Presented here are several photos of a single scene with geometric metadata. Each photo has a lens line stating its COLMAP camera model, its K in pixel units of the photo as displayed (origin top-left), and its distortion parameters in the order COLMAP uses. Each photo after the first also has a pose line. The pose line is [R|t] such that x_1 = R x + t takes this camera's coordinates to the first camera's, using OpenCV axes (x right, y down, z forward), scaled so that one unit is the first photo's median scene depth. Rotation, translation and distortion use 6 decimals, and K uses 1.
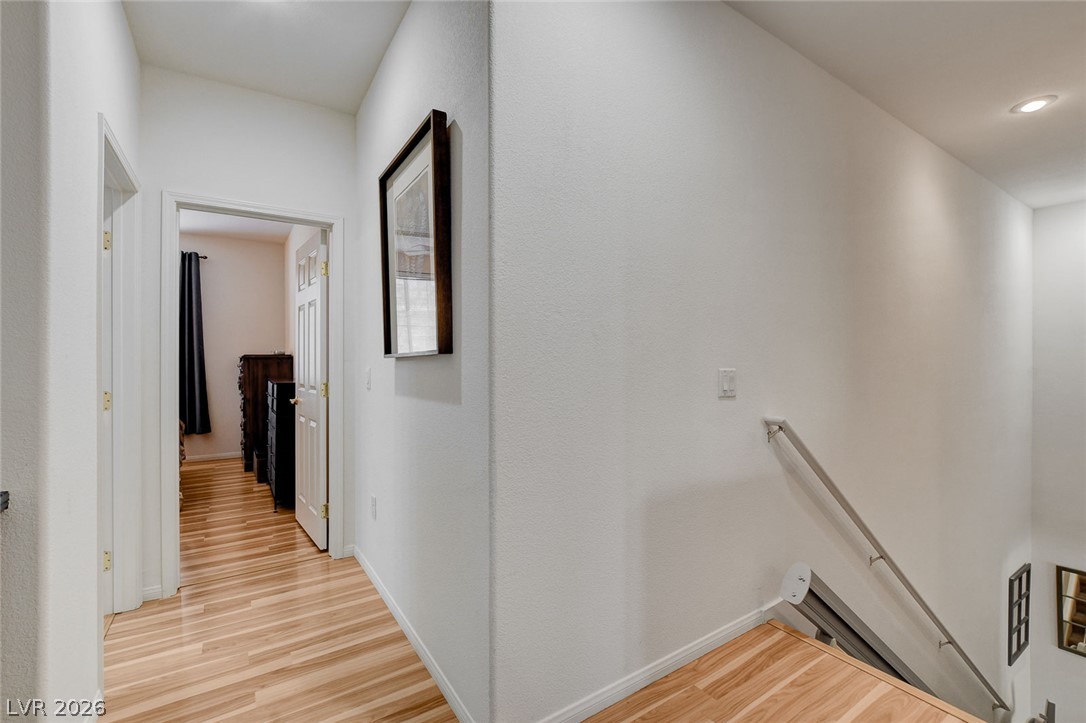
lens RADIAL K [[478.3, 0, 545.0], [0, 478.3, 361.8], [0, 0, 1]] dist [-0.025706, 0.004921]
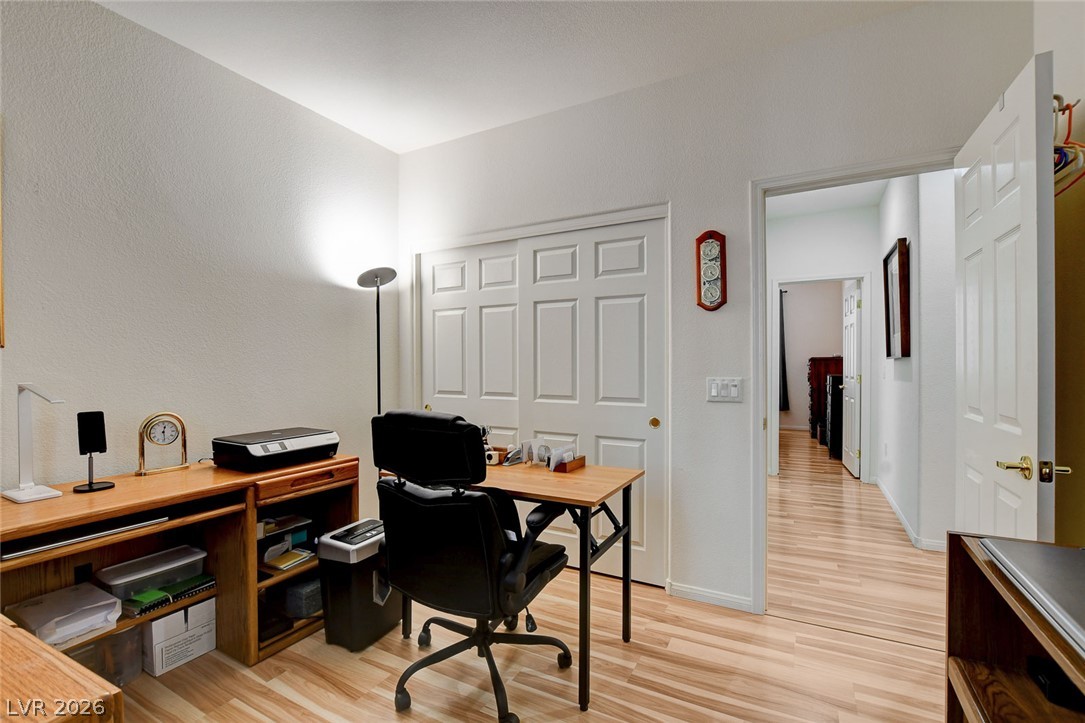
lens RADIAL K [[477.8, 0, 551.6], [0, 477.8, 366.6], [0, 0, 1]] dist [-0.025706, 0.004921]
pose [[0.482123, 0.005286, -0.876088, 0.285557], [0.000855, 0.999978, 0.006504, 0.003502], [0.876103, -0.003884, 0.482108, -0.447830]]
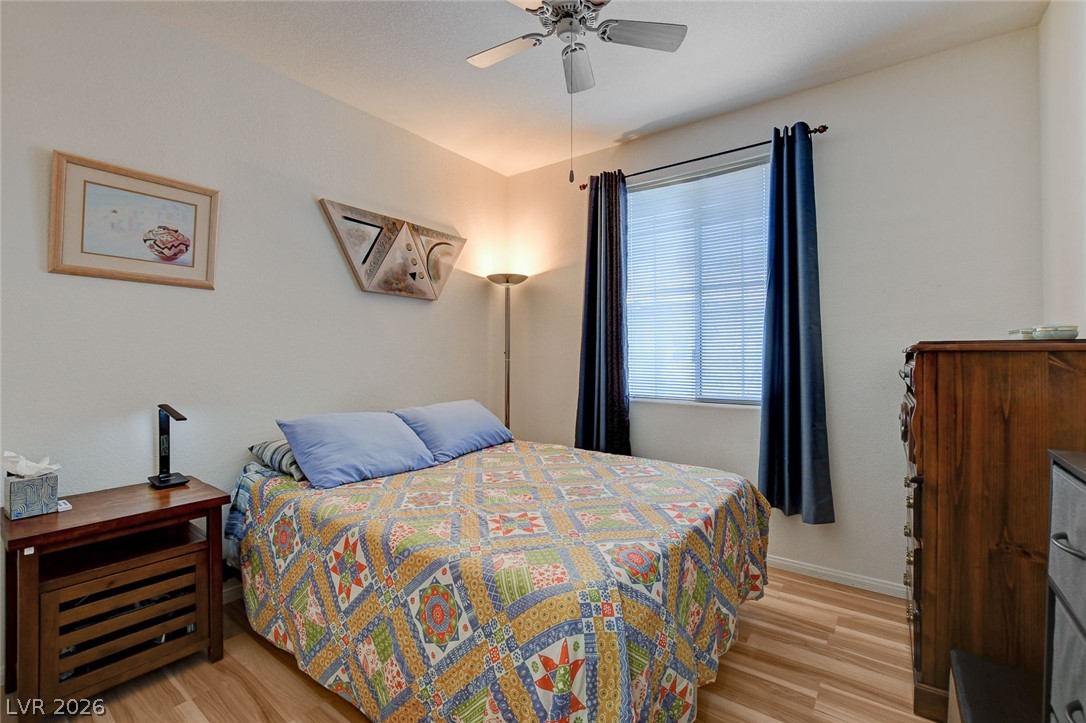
lens RADIAL K [[478.3, 0, 536.1], [0, 478.3, 359.0], [0, 0, 1]] dist [-0.025706, 0.004921]
pose [[0.326470, 0.010202, -0.945152, -0.473013], [0.001599, 0.999934, 0.011346, -0.008109], [0.945206, -0.005216, 0.326433, 0.735373]]
